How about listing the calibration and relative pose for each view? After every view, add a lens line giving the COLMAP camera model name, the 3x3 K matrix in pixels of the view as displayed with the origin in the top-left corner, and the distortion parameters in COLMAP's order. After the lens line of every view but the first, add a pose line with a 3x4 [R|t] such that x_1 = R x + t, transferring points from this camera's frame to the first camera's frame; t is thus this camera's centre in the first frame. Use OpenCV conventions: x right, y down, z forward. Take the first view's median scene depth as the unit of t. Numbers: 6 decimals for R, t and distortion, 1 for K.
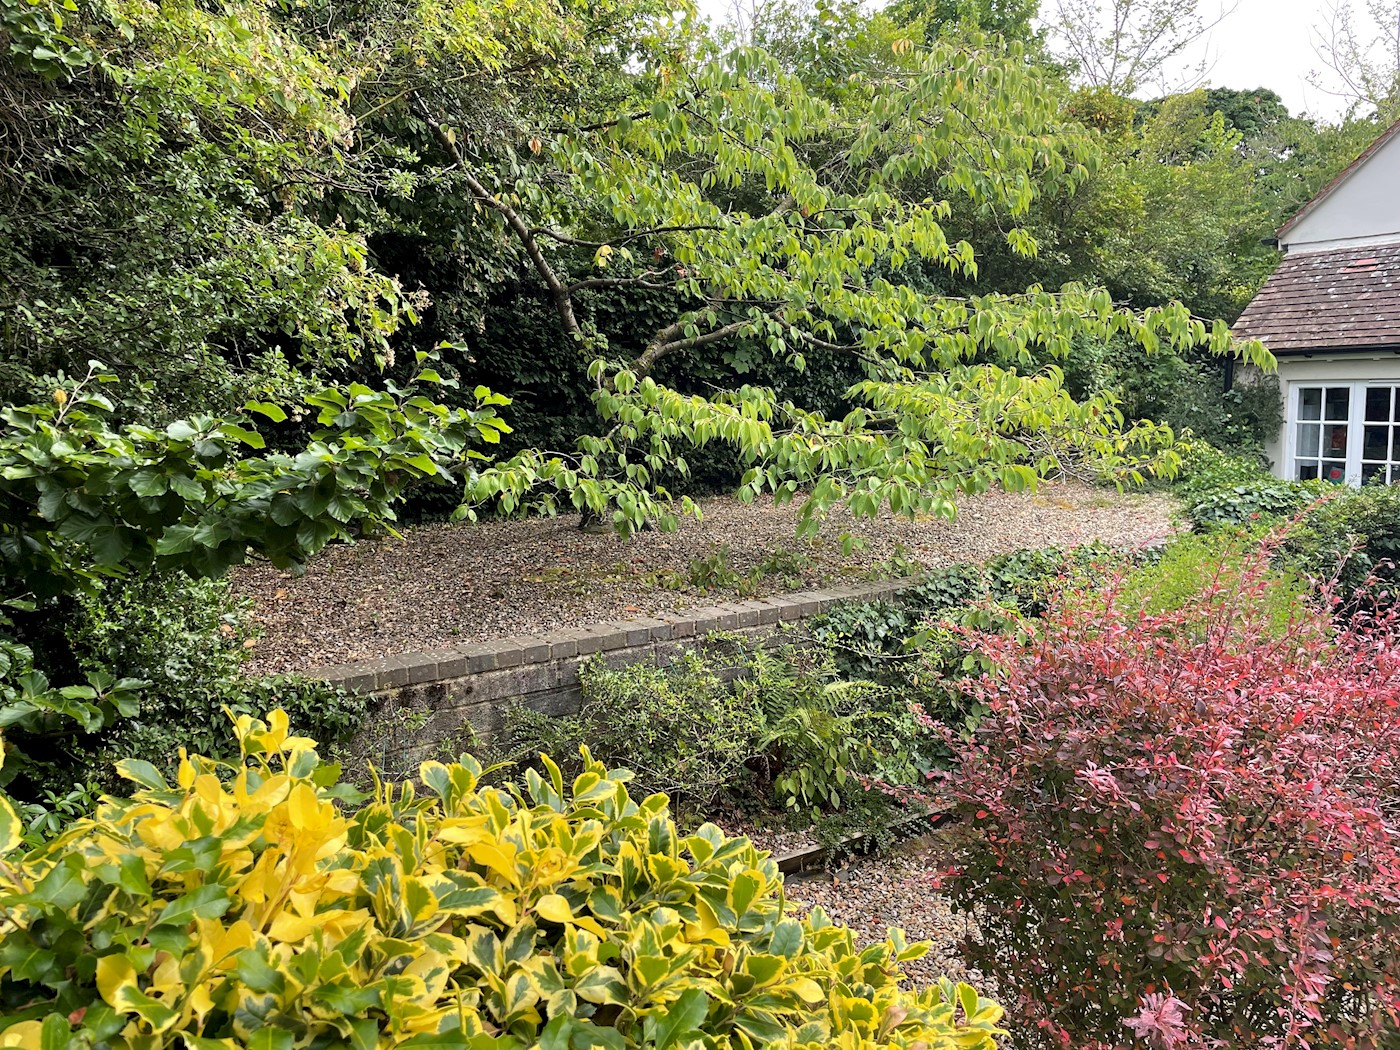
lens RADIAL K [[1055.1, 0, 705.1], [0, 1055.1, 524.7], [0, 0, 1]] dist [0.087356, -0.111577]
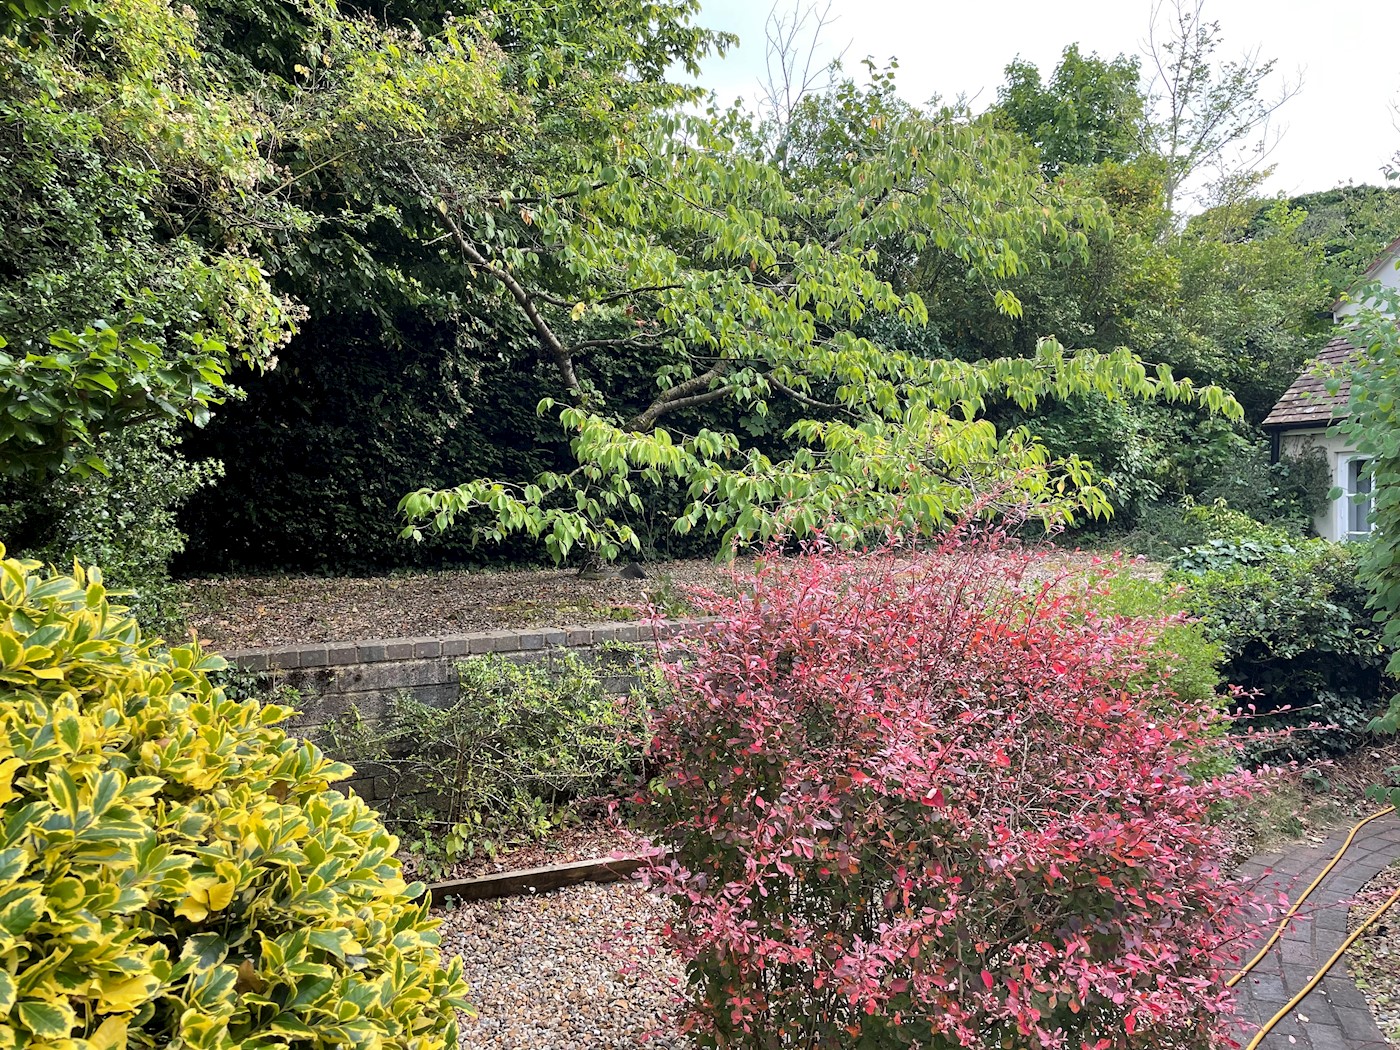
lens RADIAL K [[1055.1, 0, 700.3], [0, 1055.1, 519.8], [0, 0, 1]] dist [0.087356, -0.111577]
pose [[0.990813, 0.015472, -0.134354, 0.169656], [-0.029088, 0.994564, -0.099981, 0.059761], [0.132077, 0.102970, 0.985877, -0.026530]]
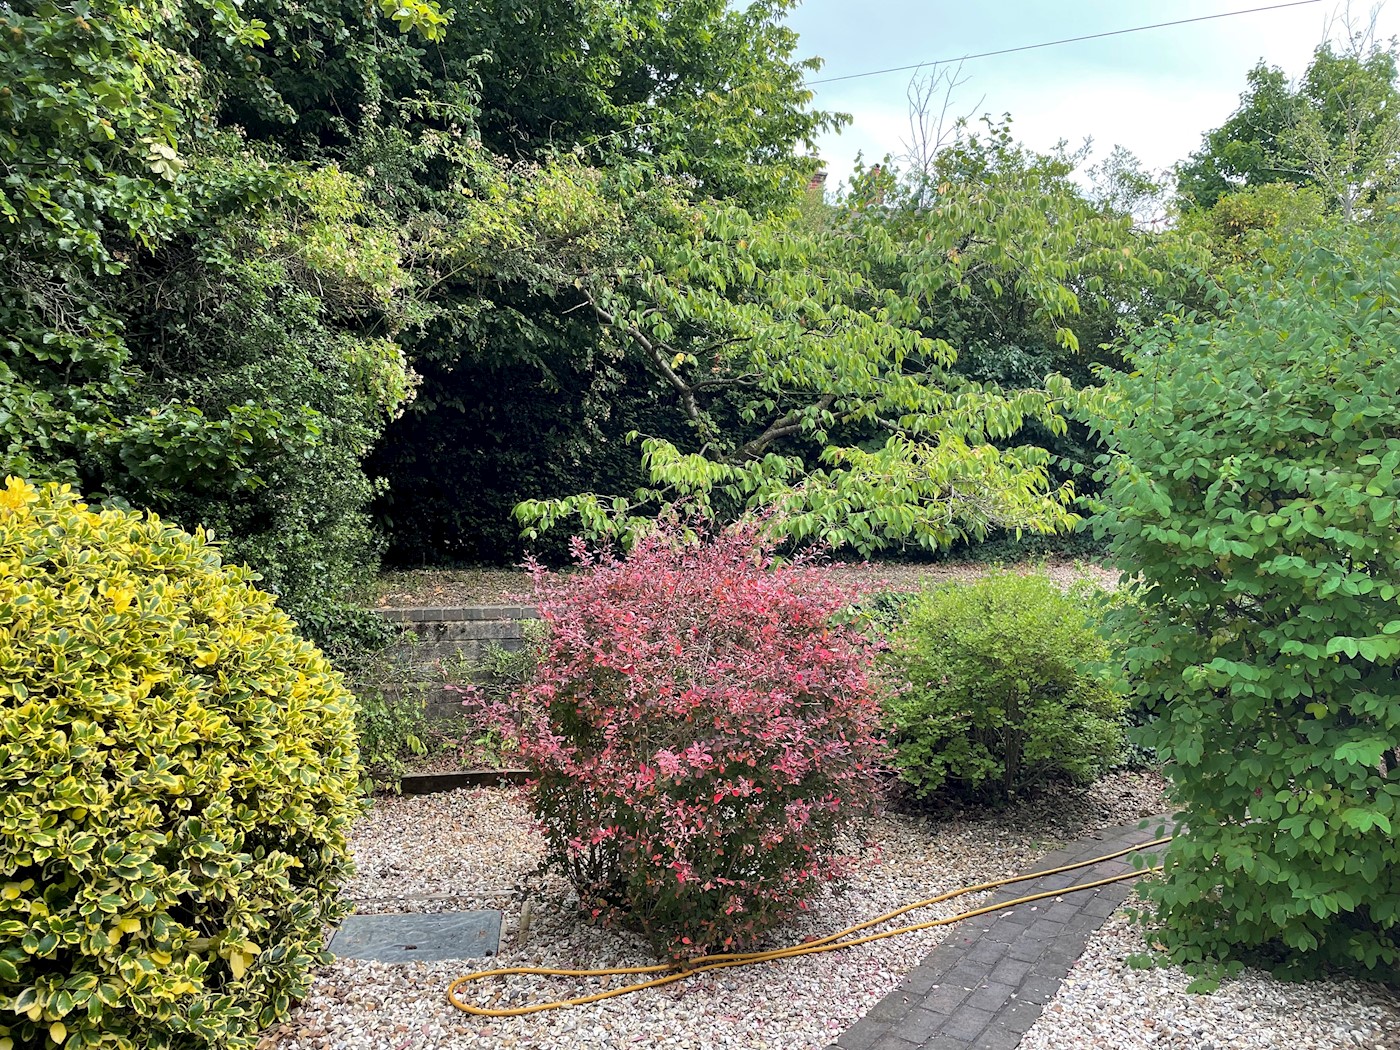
lens RADIAL K [[1055.1, 0, 701.3], [0, 1055.1, 516.4], [0, 0, 1]] dist [0.087356, -0.111577]
pose [[0.922910, 0.021574, -0.384411, 0.438009], [-0.068589, 0.991671, -0.109016, 0.086239], [0.378857, 0.126978, 0.916703, -0.195394]]
